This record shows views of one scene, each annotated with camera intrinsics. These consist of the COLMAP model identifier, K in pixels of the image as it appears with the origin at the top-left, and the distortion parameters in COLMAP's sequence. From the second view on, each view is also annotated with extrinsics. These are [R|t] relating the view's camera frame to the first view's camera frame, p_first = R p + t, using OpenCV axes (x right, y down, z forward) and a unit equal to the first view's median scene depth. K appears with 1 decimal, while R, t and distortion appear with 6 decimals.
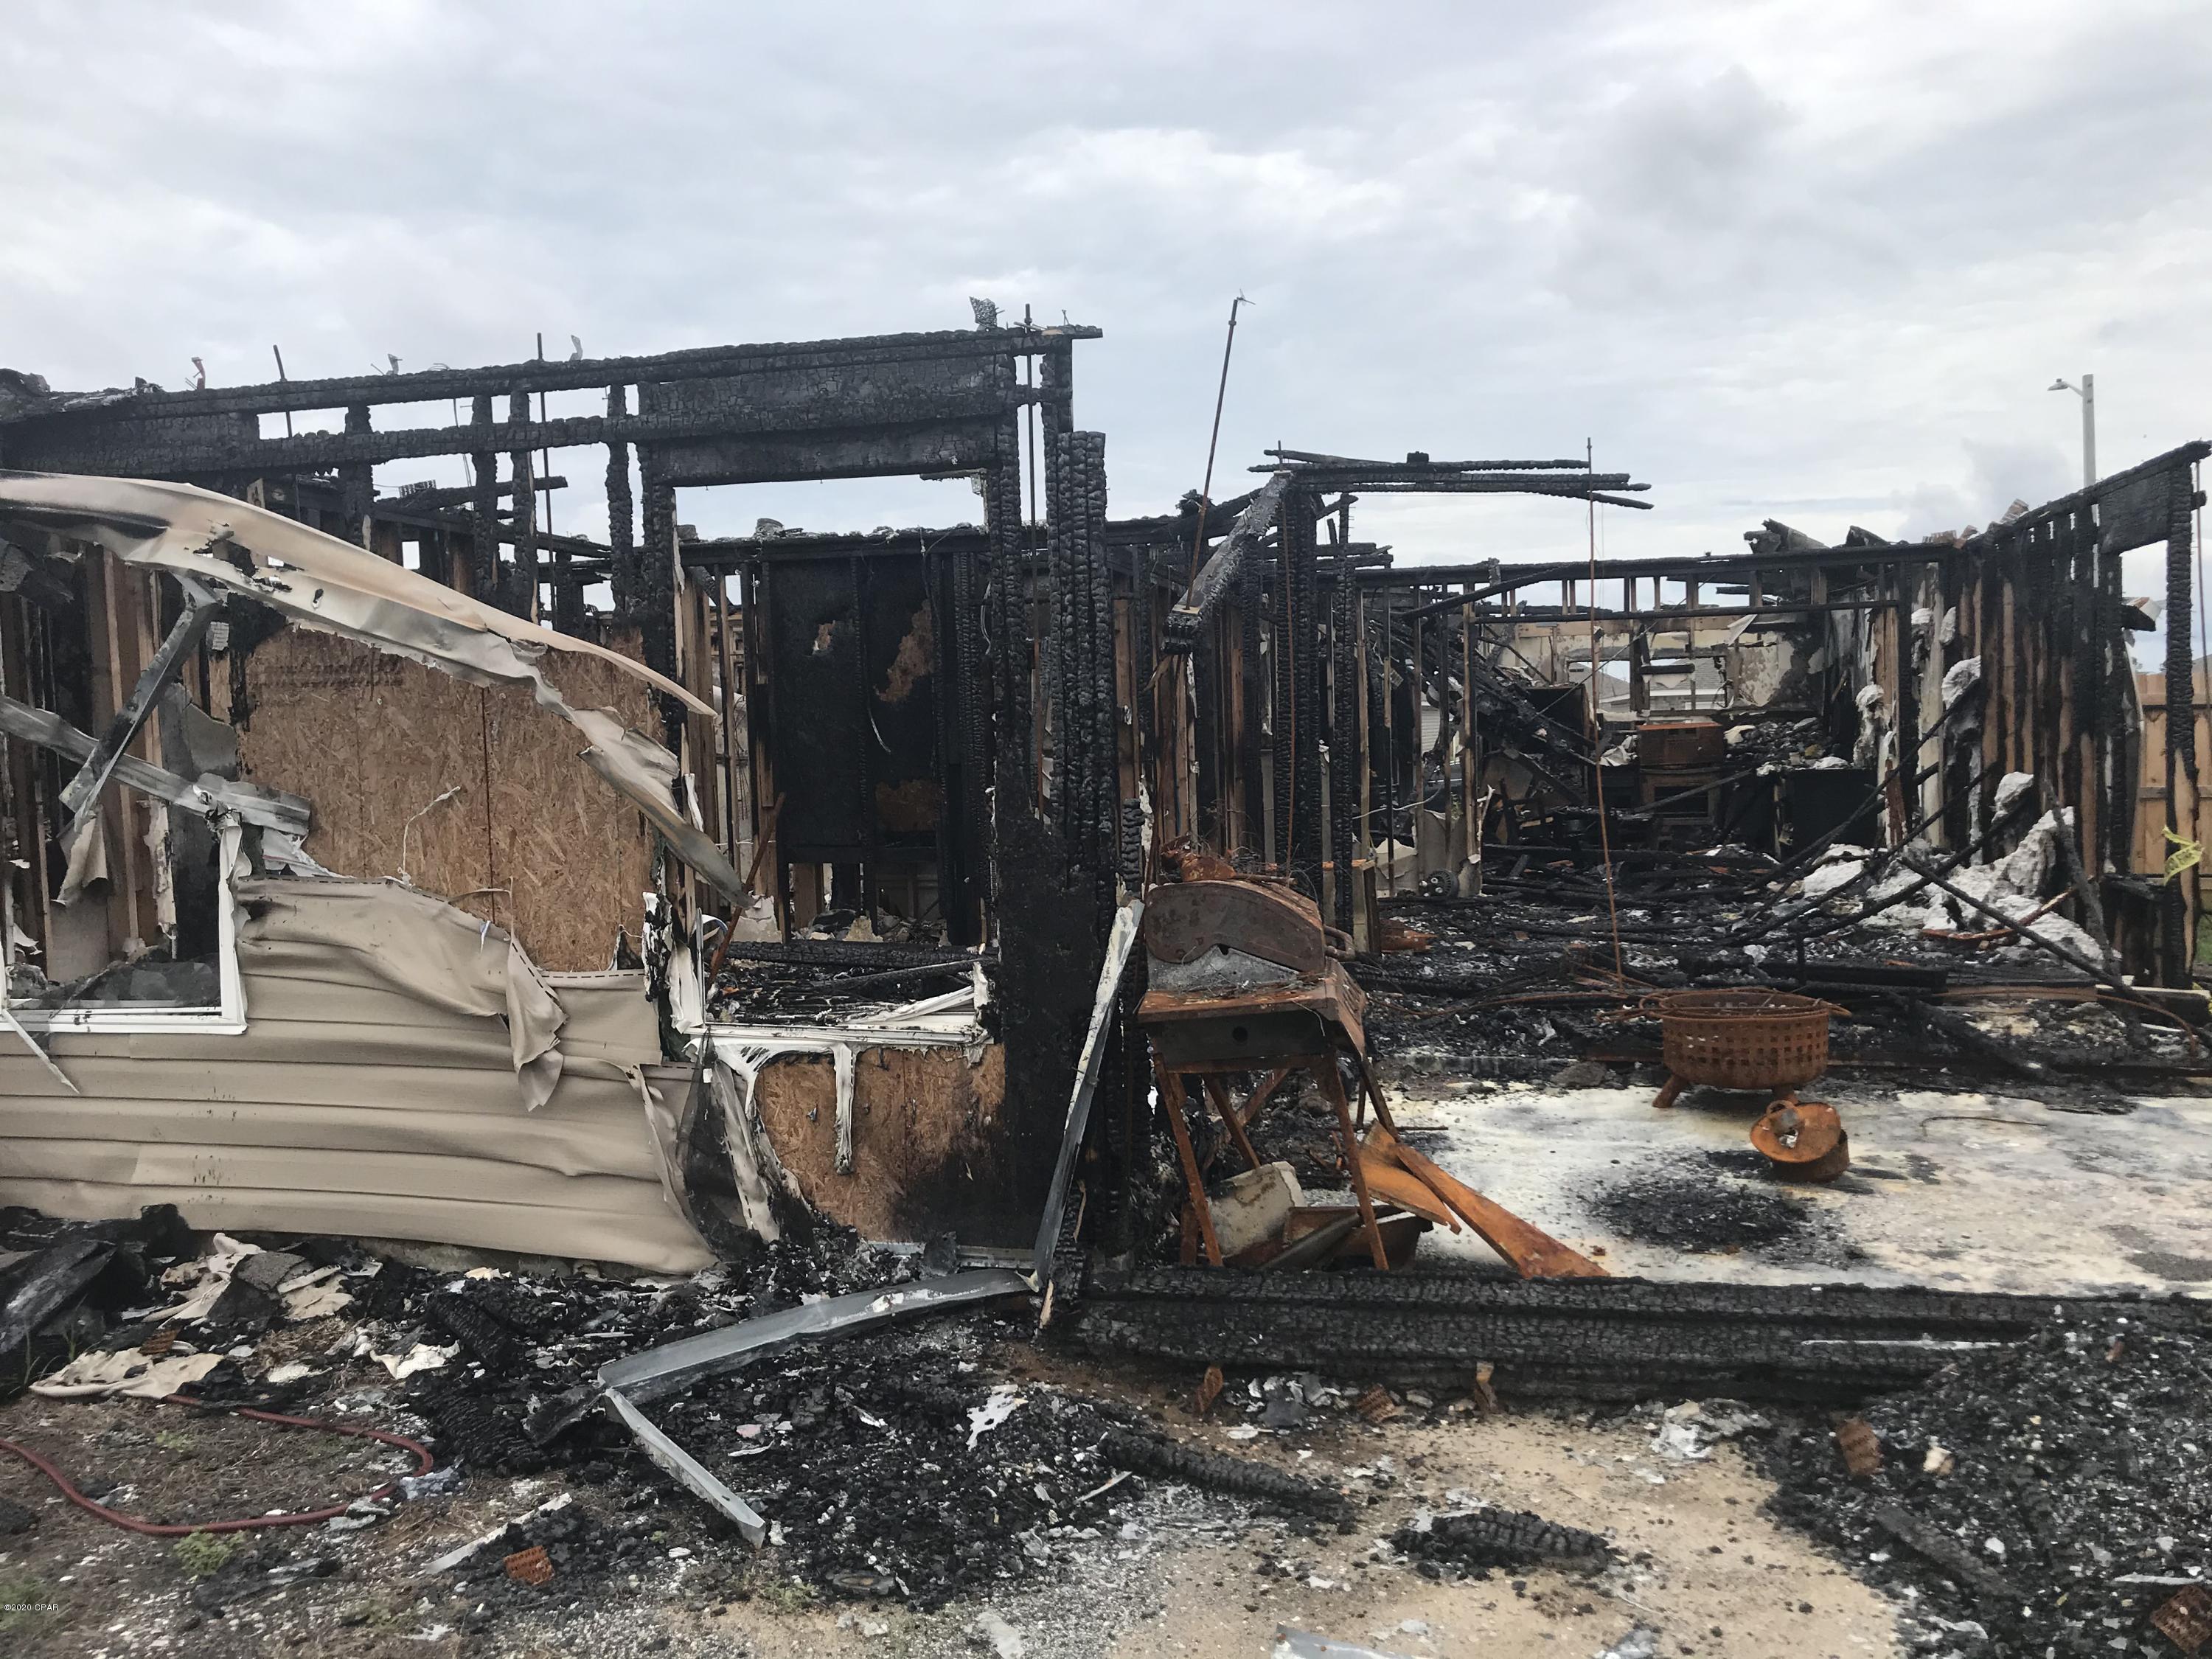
lens RADIAL K [[1801.0, 0, 1069.1], [0, 1801.0, 837.7], [0, 0, 1]] dist [0.084952, -0.114346]
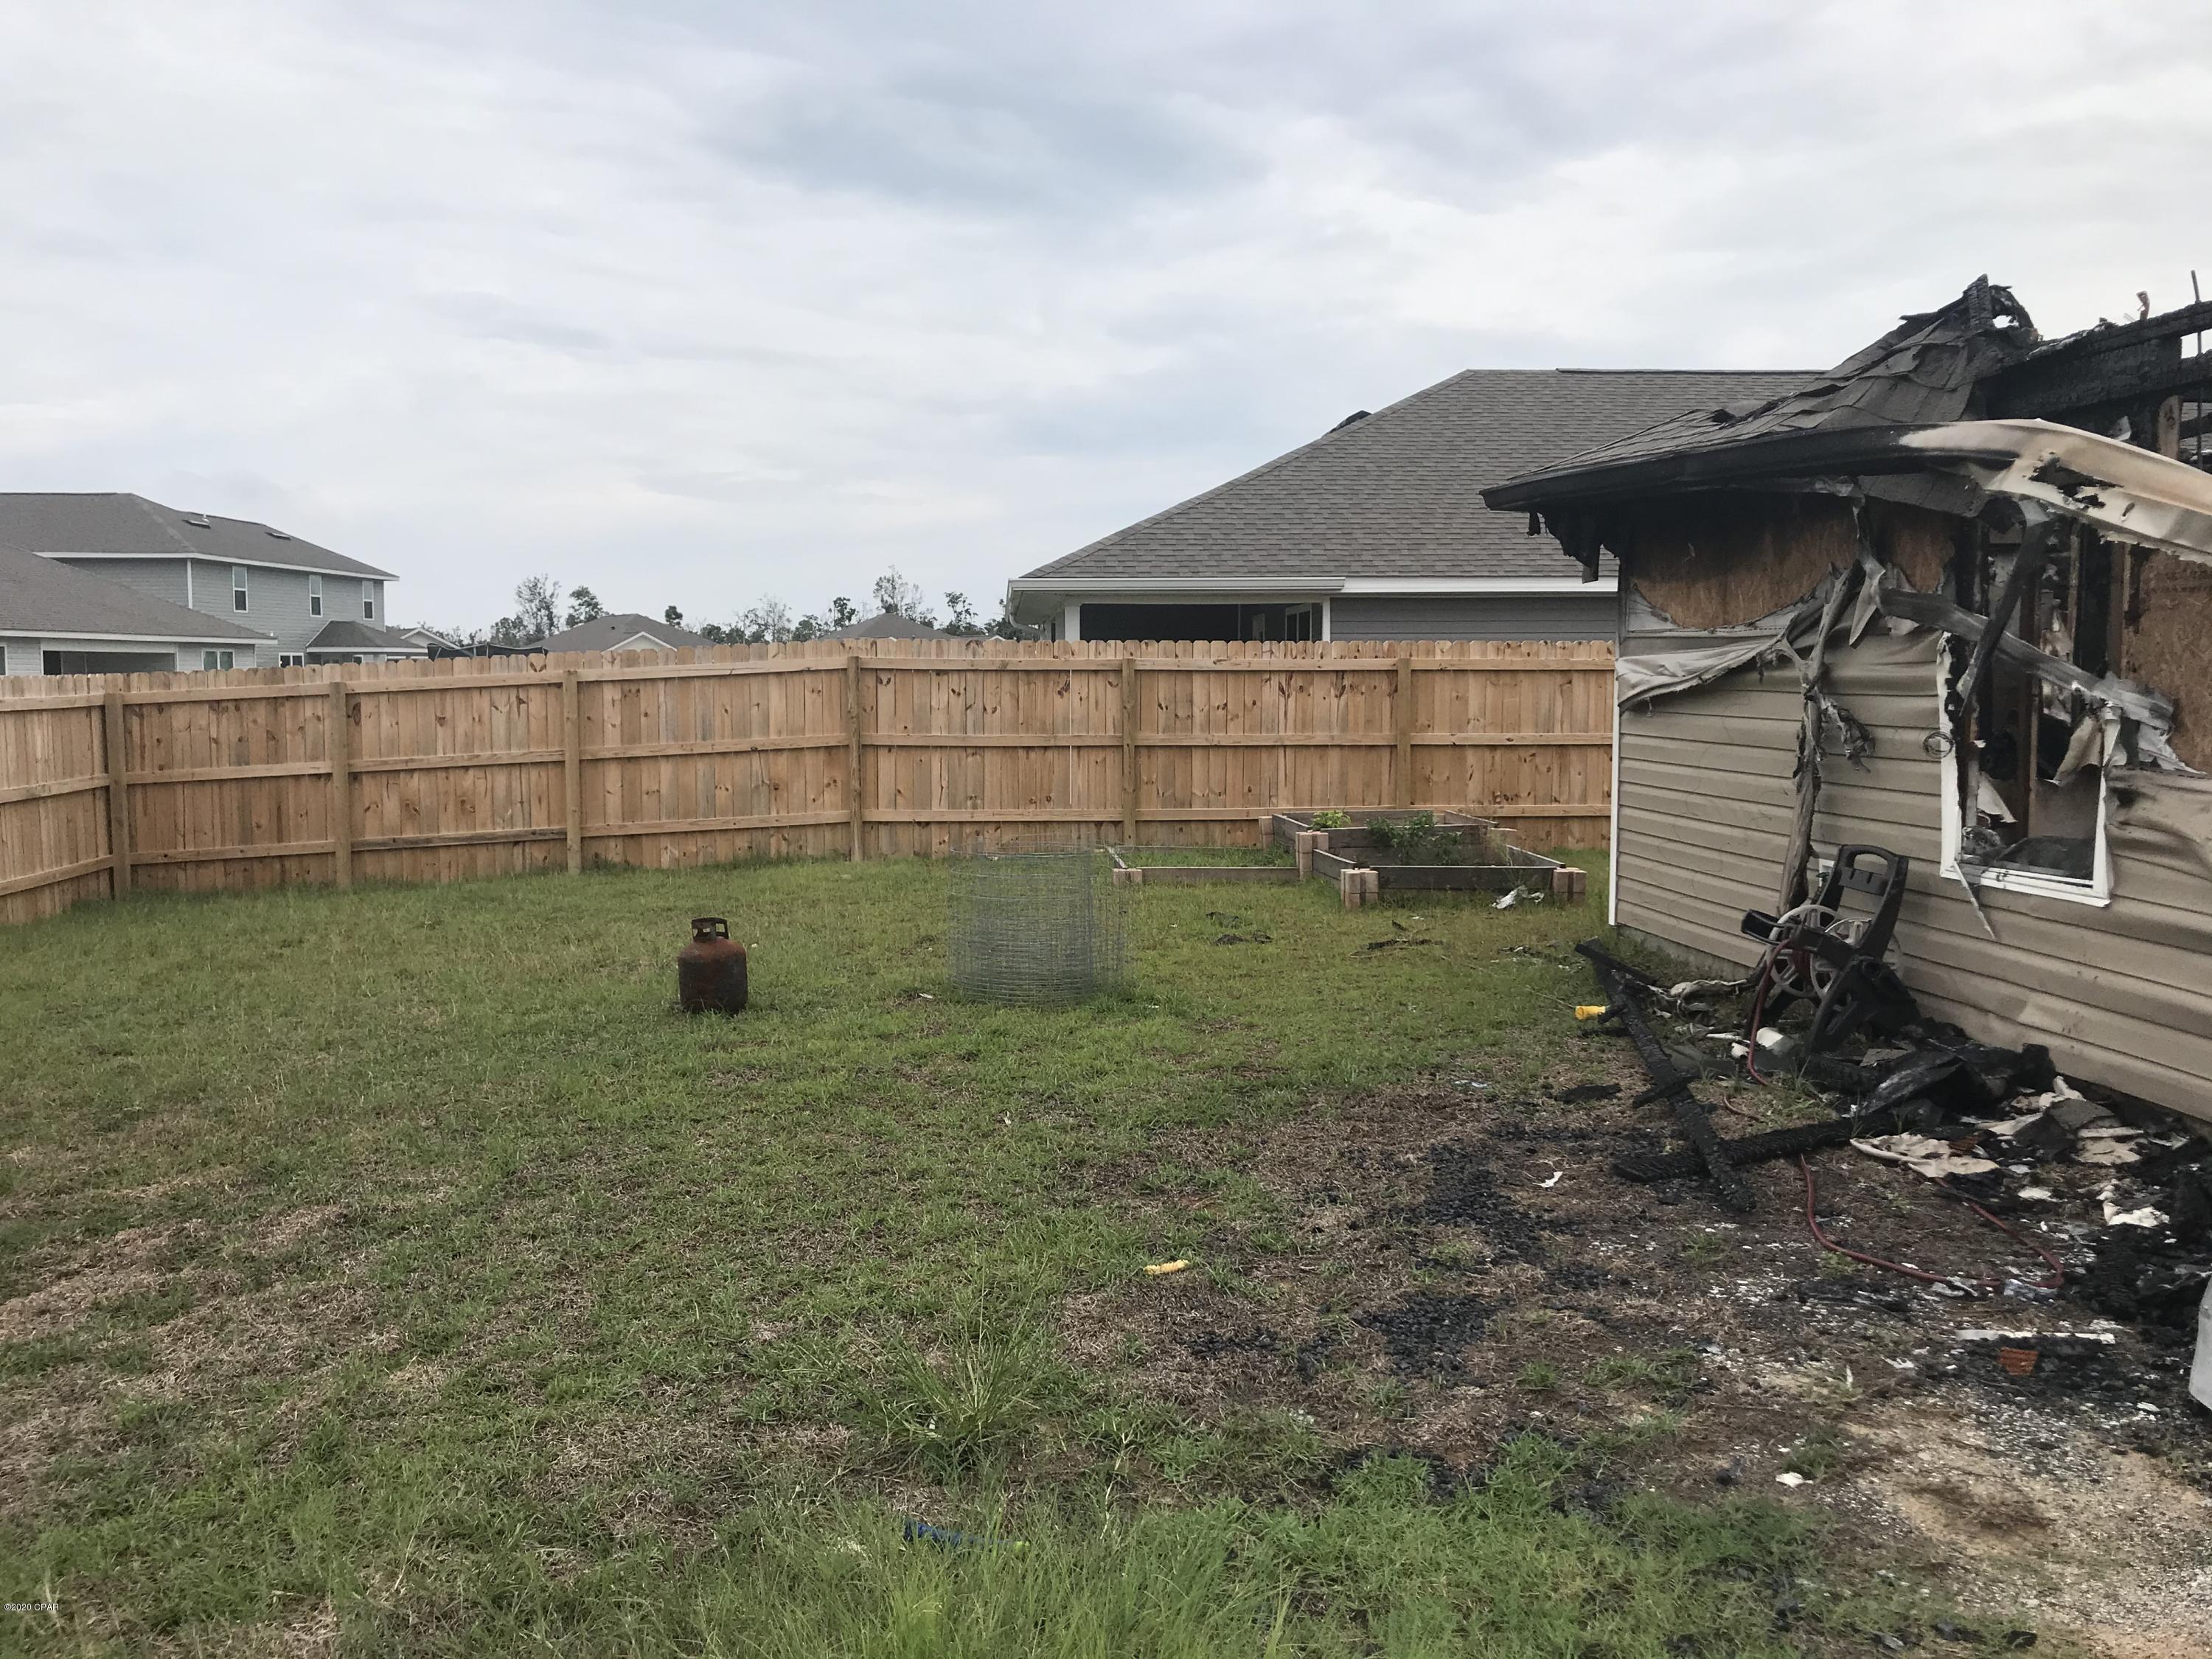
lens RADIAL K [[1801.0, 0, 1069.1], [0, 1801.0, 837.7], [0, 0, 1]] dist [0.084952, -0.114346]
pose [[0.348615, 0.108877, -0.930921, 0.390781], [-0.059507, 0.993797, 0.093947, -0.001720], [0.935375, 0.022645, 0.352932, 0.018030]]
